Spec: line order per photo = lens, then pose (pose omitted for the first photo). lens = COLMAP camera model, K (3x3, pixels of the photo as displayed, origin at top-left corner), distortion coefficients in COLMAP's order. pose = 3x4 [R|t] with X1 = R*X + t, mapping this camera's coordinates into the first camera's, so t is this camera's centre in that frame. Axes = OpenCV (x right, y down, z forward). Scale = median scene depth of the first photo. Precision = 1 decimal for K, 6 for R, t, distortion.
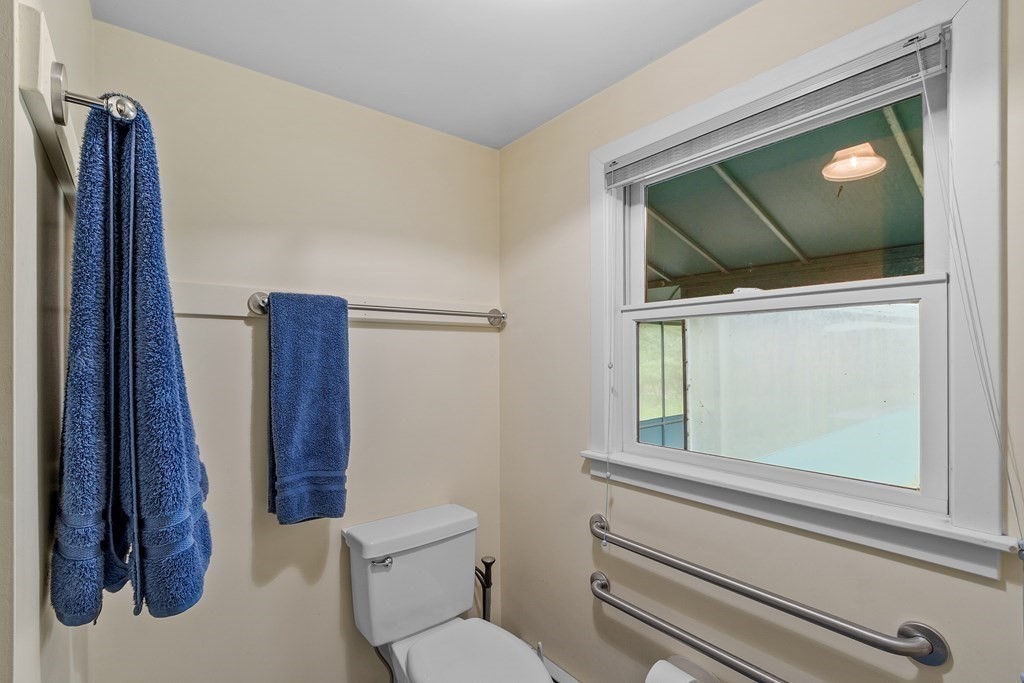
lens RADIAL K [[456.6, 0, 482.1], [0, 456.6, 344.9], [0, 0, 1]] dist [-0.001108, -0.000680]
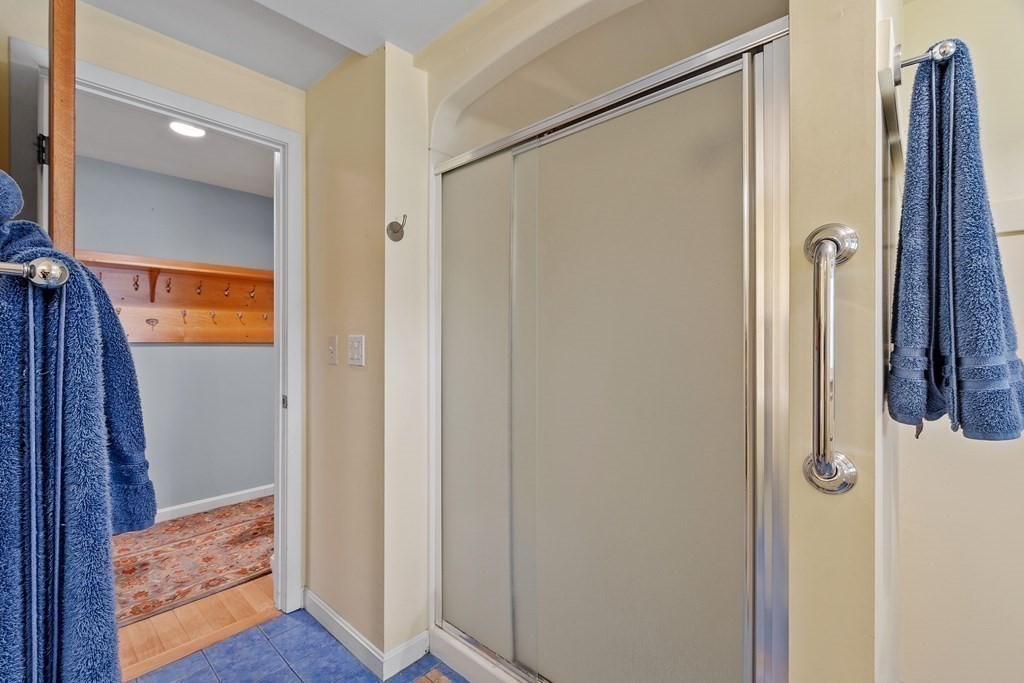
lens RADIAL K [[456.6, 0, 482.1], [0, 456.6, 344.9], [0, 0, 1]] dist [-0.001108, -0.000680]
pose [[0.152267, 0.005476, -0.988324, 0.338392], [0.000337, 0.999984, 0.005592, 0.342209], [0.988339, -0.001184, 0.152263, -0.553647]]
